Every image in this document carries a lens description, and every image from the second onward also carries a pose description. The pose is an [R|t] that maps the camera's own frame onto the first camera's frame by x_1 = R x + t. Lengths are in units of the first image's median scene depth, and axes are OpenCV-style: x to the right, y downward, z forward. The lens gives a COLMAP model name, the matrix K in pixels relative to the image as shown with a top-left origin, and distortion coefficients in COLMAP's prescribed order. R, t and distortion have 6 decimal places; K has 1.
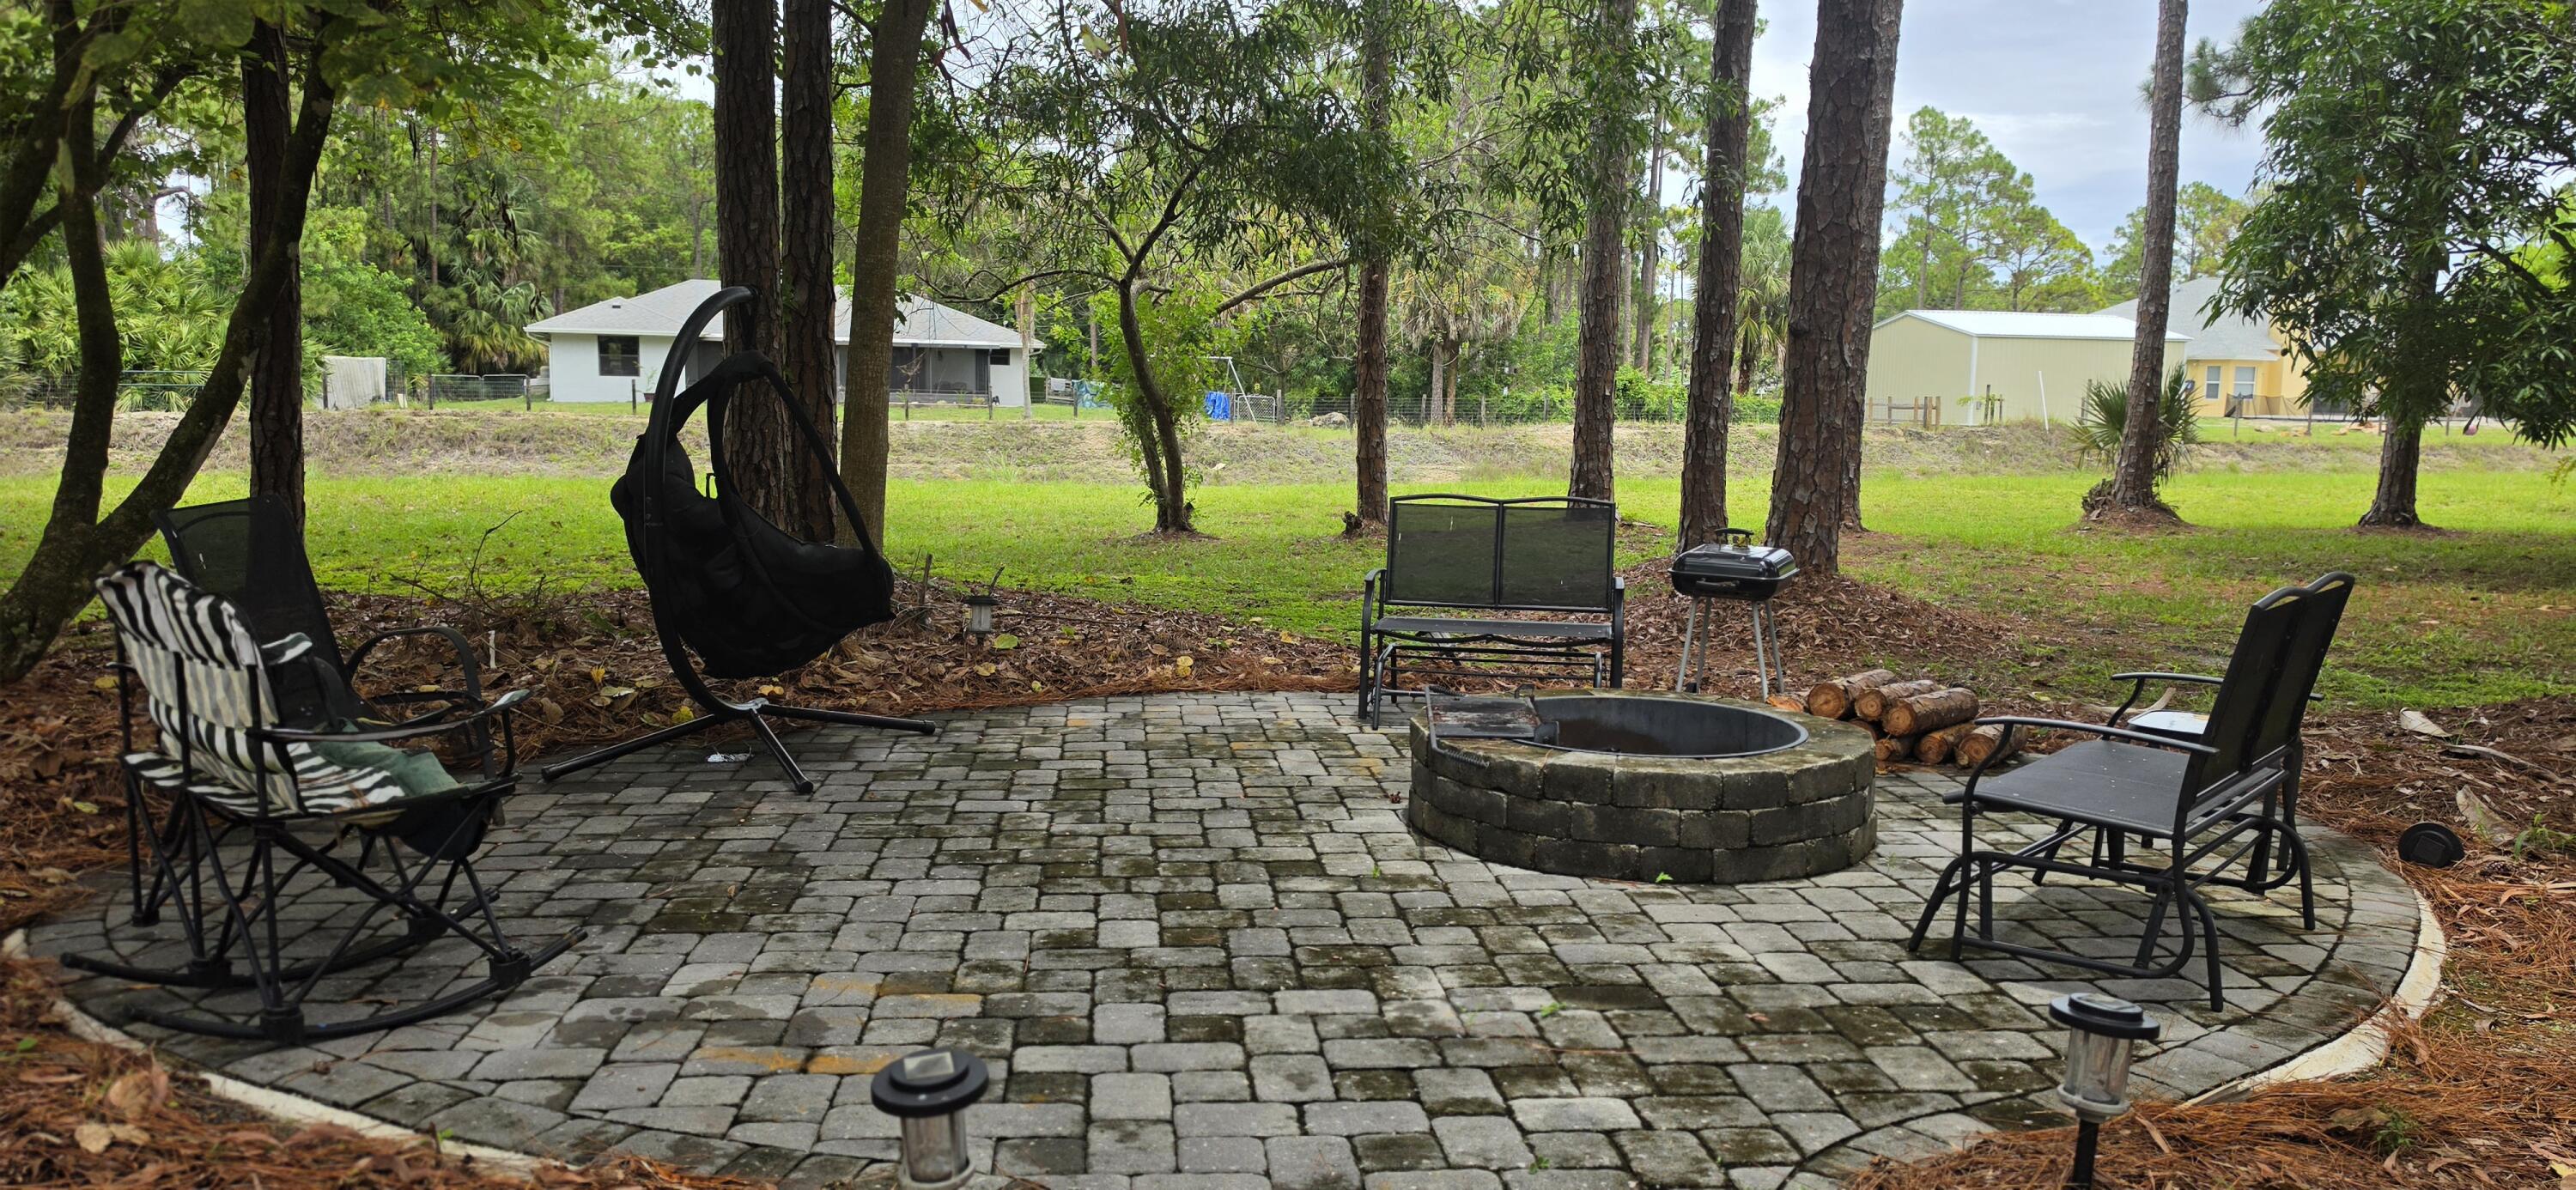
lens RADIAL K [[1773.7, 0, 1280.6], [0, 1773.7, 602.1], [0, 0, 1]] dist [0.079714, -0.113819]
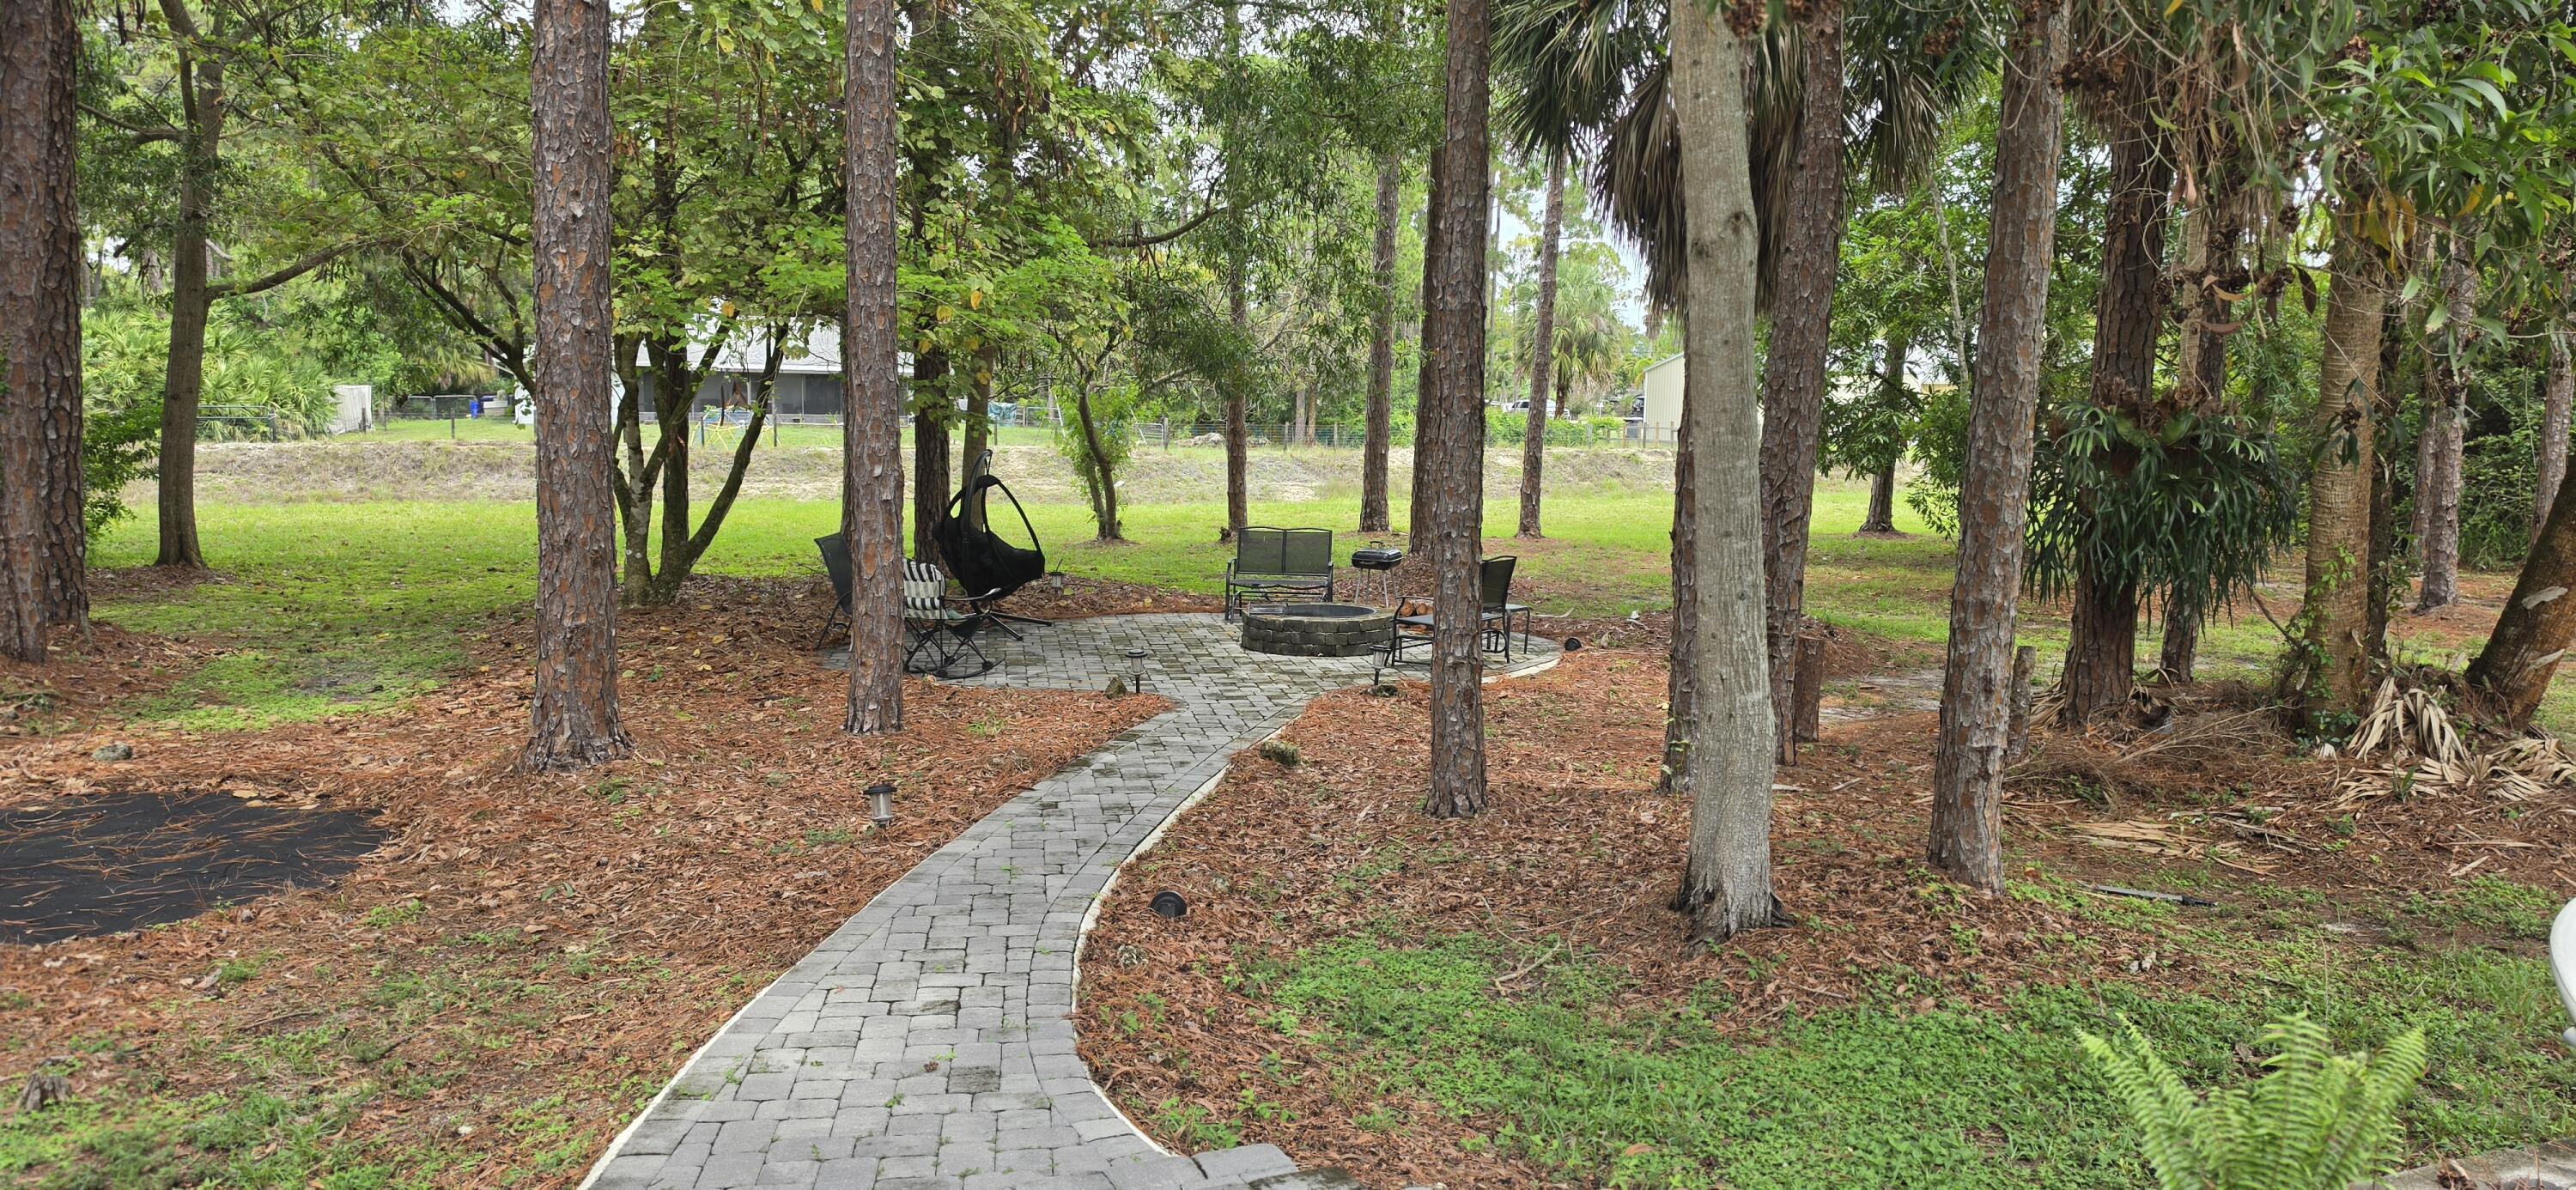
lens RADIAL K [[1773.7, 0, 1280.6], [0, 1773.7, 602.1], [0, 0, 1]] dist [0.079714, -0.113819]
pose [[0.997663, -0.007724, 0.067893, -0.017794], [0.007771, 0.999970, -0.000425, 0.017482], [-0.067888, 0.000952, 0.997692, -0.574387]]
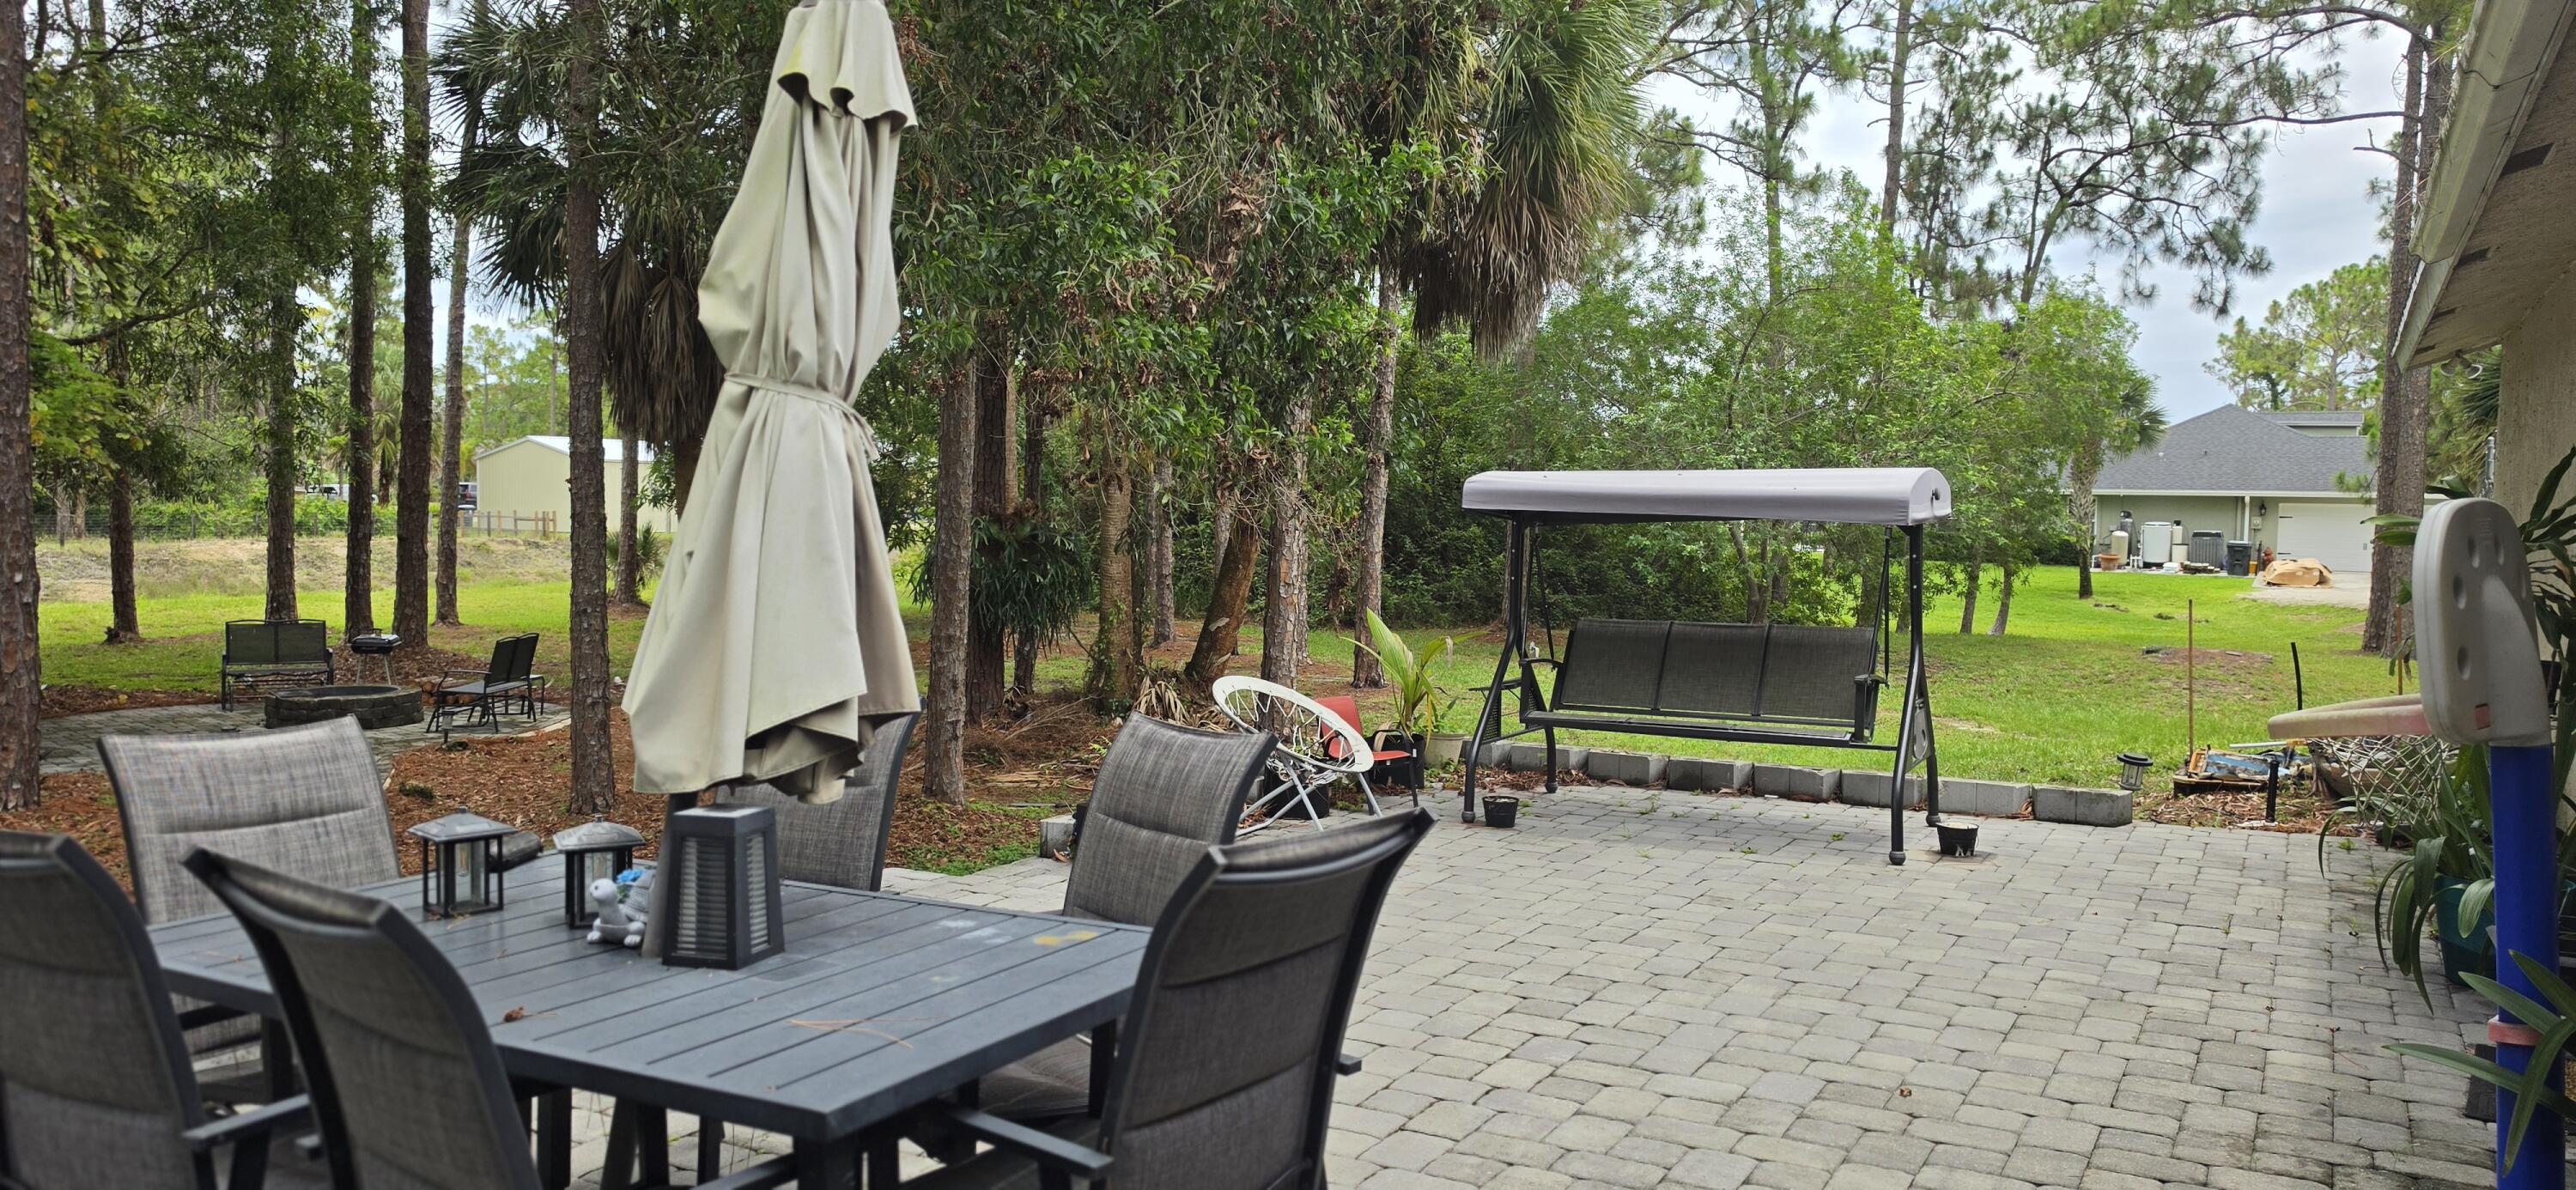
lens RADIAL K [[1773.7, 0, 1280.6], [0, 1773.7, 602.1], [0, 0, 1]] dist [0.079714, -0.113819]
pose [[0.756736, -0.039120, 0.652549, -0.198361], [0.069975, 0.997320, -0.021358, 0.030119], [-0.649964, 0.061825, 0.757446, -0.806106]]
